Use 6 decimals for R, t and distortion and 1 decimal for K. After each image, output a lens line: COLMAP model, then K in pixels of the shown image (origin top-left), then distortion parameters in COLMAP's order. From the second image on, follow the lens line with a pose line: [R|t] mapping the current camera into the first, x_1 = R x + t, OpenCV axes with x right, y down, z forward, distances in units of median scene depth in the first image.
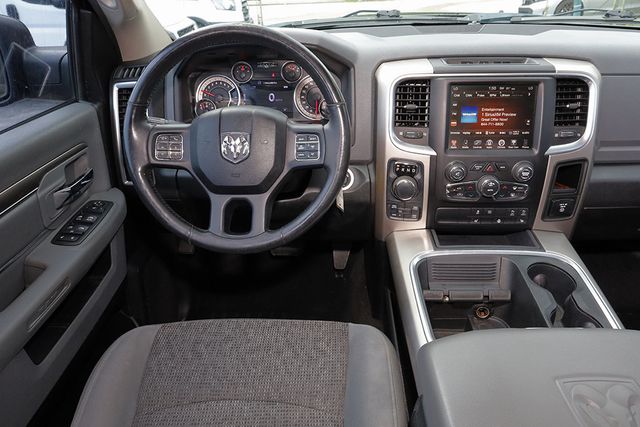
lens RADIAL K [[471.1, 0, 324.0], [0, 471.1, 214.3], [0, 0, 1]] dist [0.020887, -0.004226]
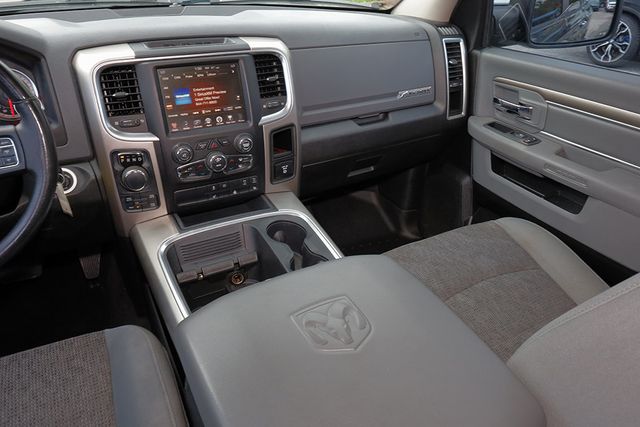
lens RADIAL K [[471.1, 0, 316.9], [0, 471.1, 214.1], [0, 0, 1]] dist [0.020887, -0.004226]
pose [[0.869346, -0.221347, 0.441864, 0.051185], [0.206745, 0.974982, 0.081645, 0.014332], [-0.448881, 0.020375, 0.893359, -0.038742]]
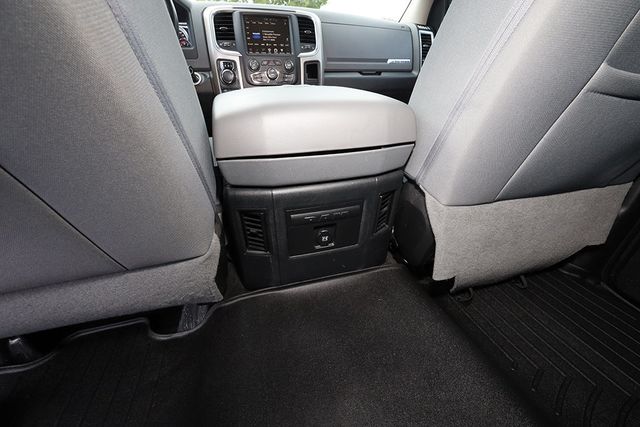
lens RADIAL K [[255.1, 0, 321.2], [0, 255.1, 217.6], [0, 0, 1]] dist [0.005109, 0.000001]
pose [[0.956842, -0.128368, 0.260720, 0.191163], [0.133548, 0.991040, -0.002172, 0.547797], [-0.258106, 0.036897, 0.965412, -0.032520]]
